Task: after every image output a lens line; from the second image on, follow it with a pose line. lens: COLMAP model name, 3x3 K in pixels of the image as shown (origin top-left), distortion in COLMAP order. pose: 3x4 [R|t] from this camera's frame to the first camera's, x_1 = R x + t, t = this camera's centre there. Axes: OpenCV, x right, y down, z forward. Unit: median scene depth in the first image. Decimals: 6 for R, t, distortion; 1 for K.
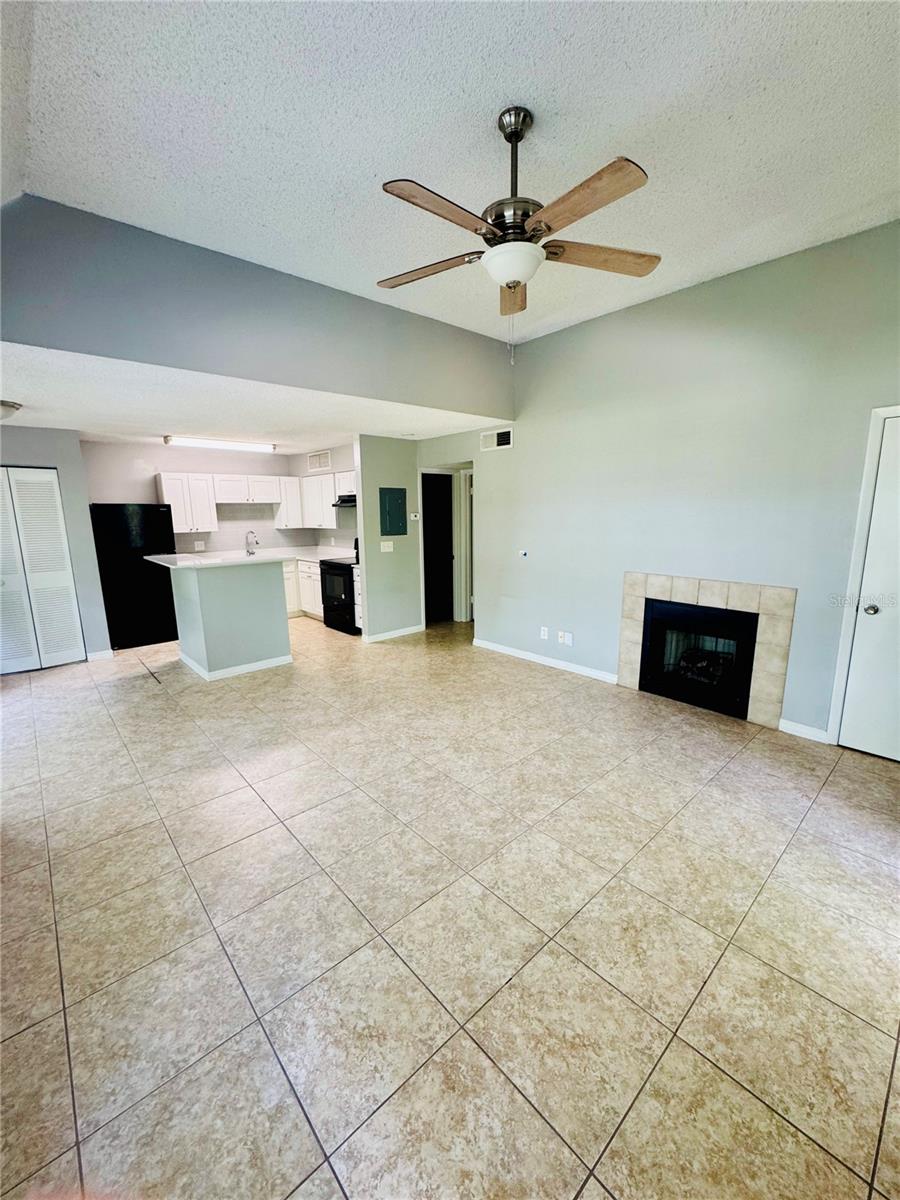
lens RADIAL K [[481.3, 0, 450.0], [0, 481.3, 600.0], [0, 0, 1]] dist [-0.001282, 0.000029]
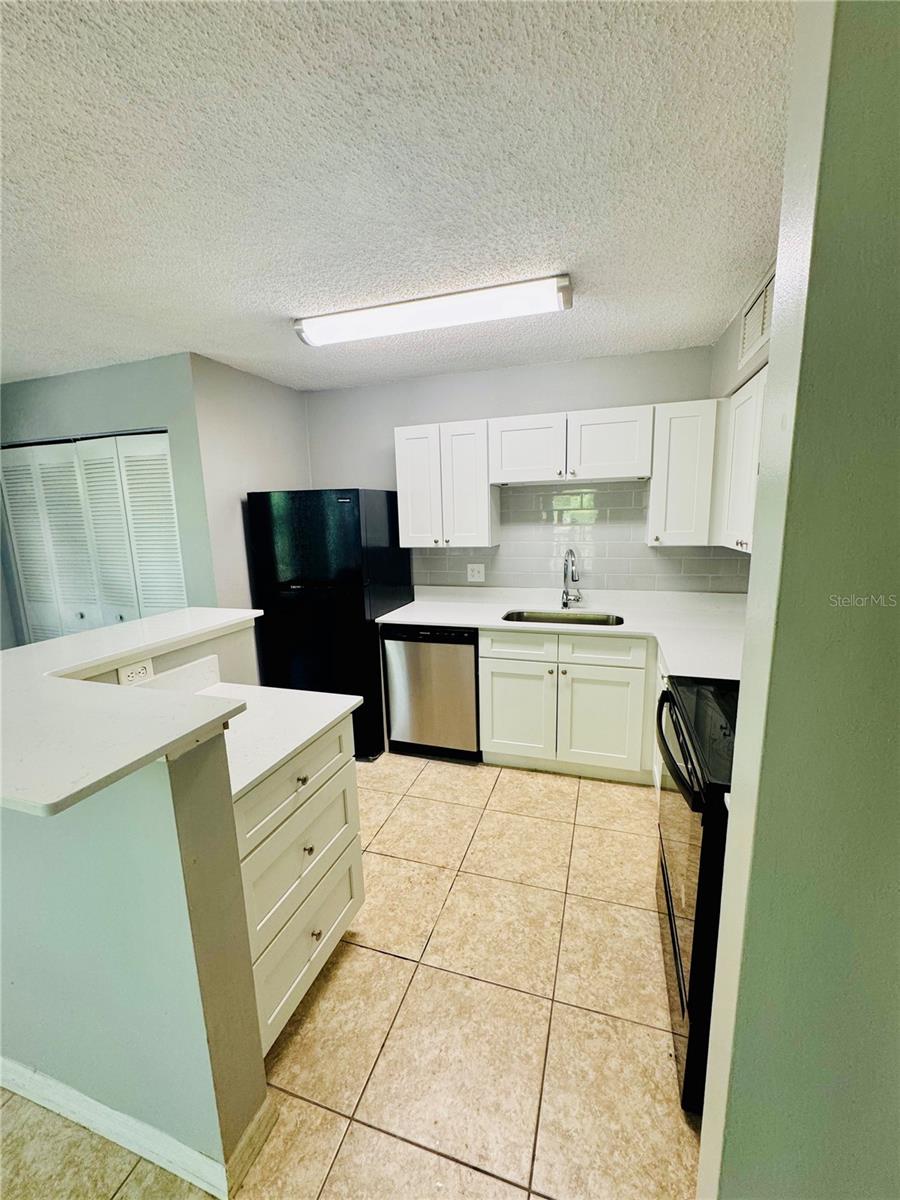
lens RADIAL K [[477.1, 0, 450.0], [0, 477.1, 600.0], [0, 0, 1]] dist [0.001655, 0.000409]
pose [[0.497199, 0.154712, -0.853731, -0.242244], [-0.143961, 0.985045, 0.094668, -0.295787], [0.855610, 0.075835, 0.512036, 1.674584]]
